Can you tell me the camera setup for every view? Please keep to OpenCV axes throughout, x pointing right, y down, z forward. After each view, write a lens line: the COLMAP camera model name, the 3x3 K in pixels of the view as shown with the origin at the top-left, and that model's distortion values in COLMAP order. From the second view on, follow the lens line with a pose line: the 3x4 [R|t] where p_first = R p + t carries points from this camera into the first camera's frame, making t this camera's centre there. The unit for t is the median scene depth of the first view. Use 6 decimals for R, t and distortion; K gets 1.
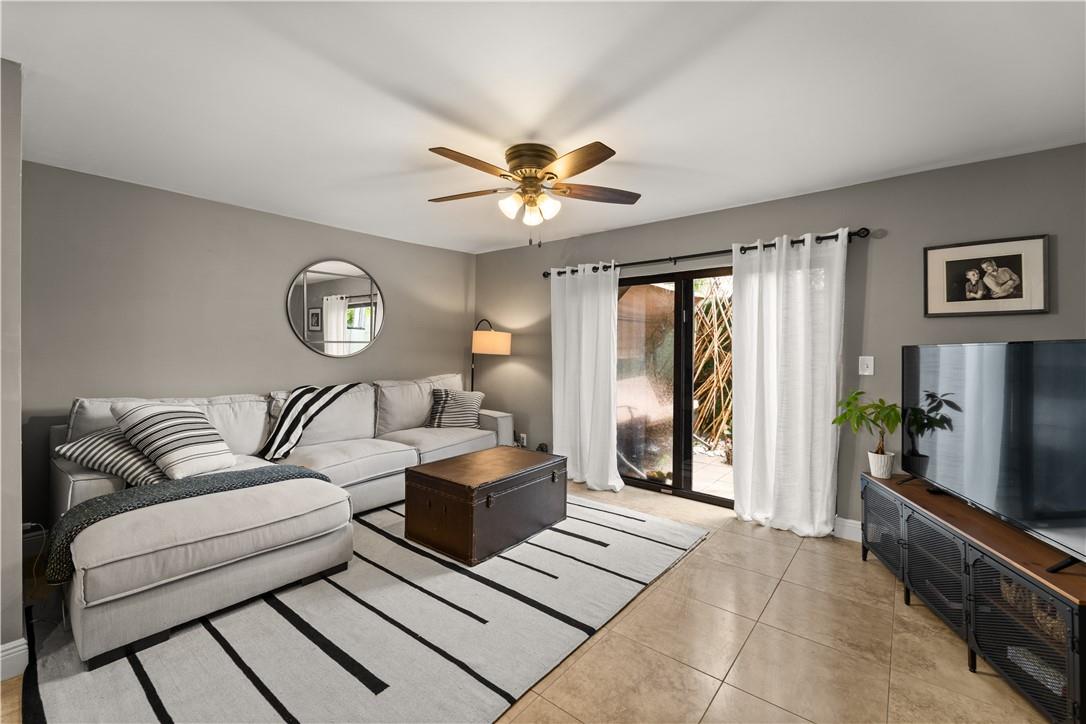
lens RADIAL K [[453.5, 0, 543.2], [0, 453.5, 343.7], [0, 0, 1]] dist [0.000109, -0.000421]
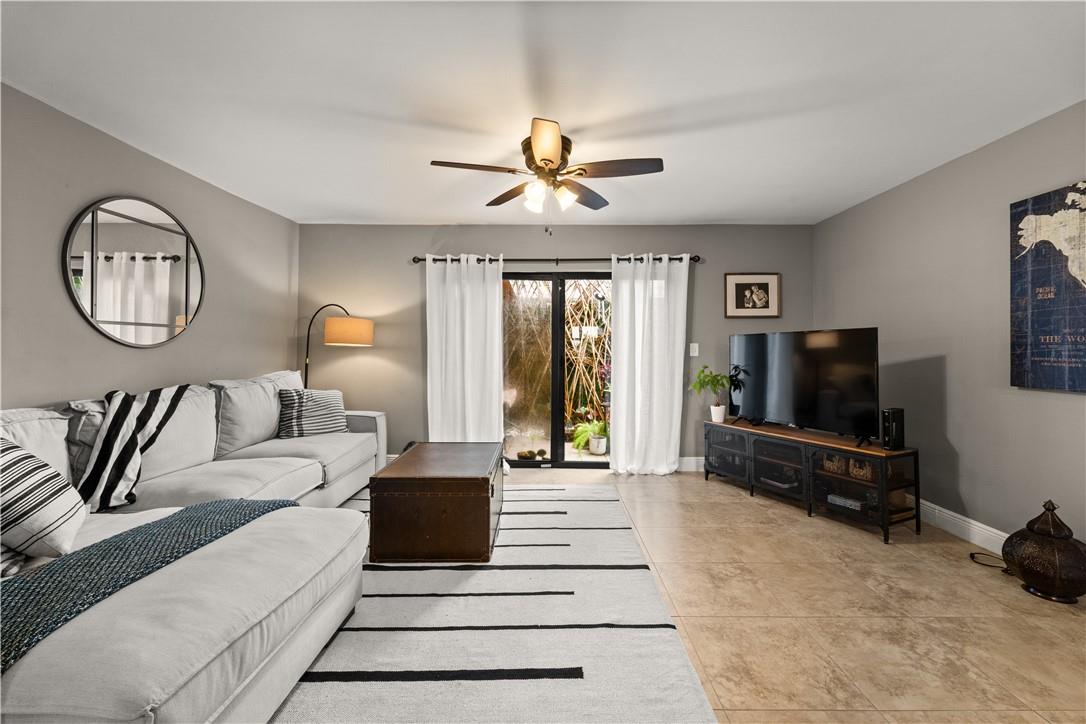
lens RADIAL K [[452.9, 0, 546.6], [0, 452.9, 347.0], [0, 0, 1]] dist [-0.000732, 0.000026]
pose [[0.776955, -0.000712, 0.629556, -0.511994], [-0.003006, 0.999984, 0.004841, 0.029912], [-0.629549, -0.005653, 0.776940, 0.148009]]
